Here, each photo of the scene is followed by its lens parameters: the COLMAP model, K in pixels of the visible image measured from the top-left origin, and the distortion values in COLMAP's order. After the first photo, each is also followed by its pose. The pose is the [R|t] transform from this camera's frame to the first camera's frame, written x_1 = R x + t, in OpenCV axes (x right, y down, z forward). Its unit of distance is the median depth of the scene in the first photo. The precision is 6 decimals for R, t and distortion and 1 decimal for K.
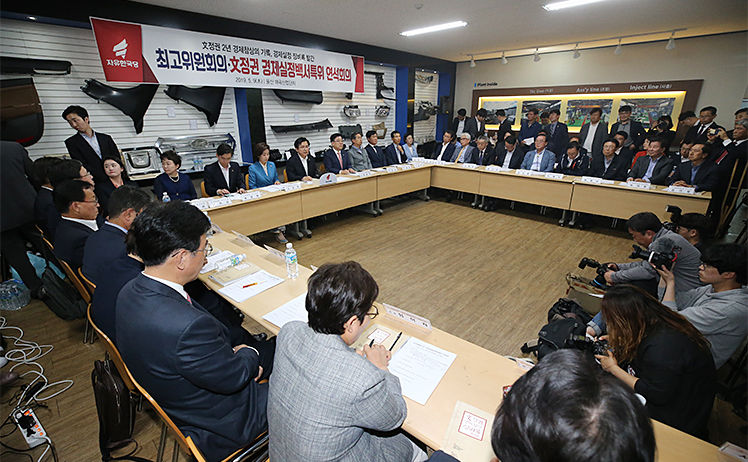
lens RADIAL K [[347.1, 0, 371.3], [0, 347.1, 229.5], [0, 0, 1]] dist [-0.018094, 0.003013]
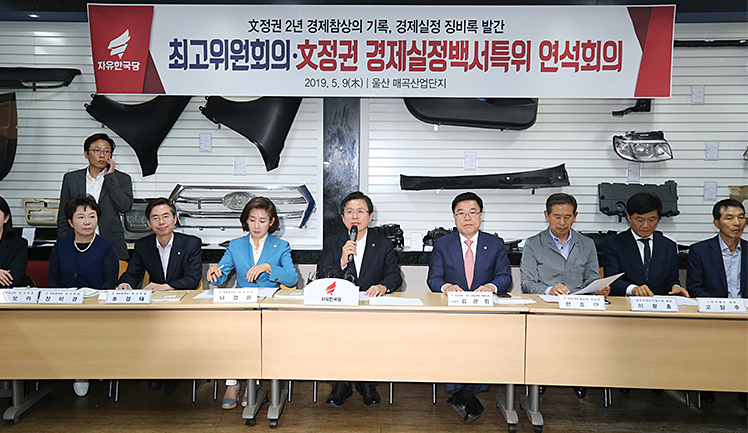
lens RADIAL K [[743.6, 0, 361.3], [0, 743.6, 216.1], [0, 0, 1]] dist [0.058133, 0.000000]
pose [[0.664824, 0.051006, -0.745257, 0.470224], [-0.252394, 0.954332, -0.159838, -0.088198], [0.703069, 0.294362, 0.647336, 0.389213]]
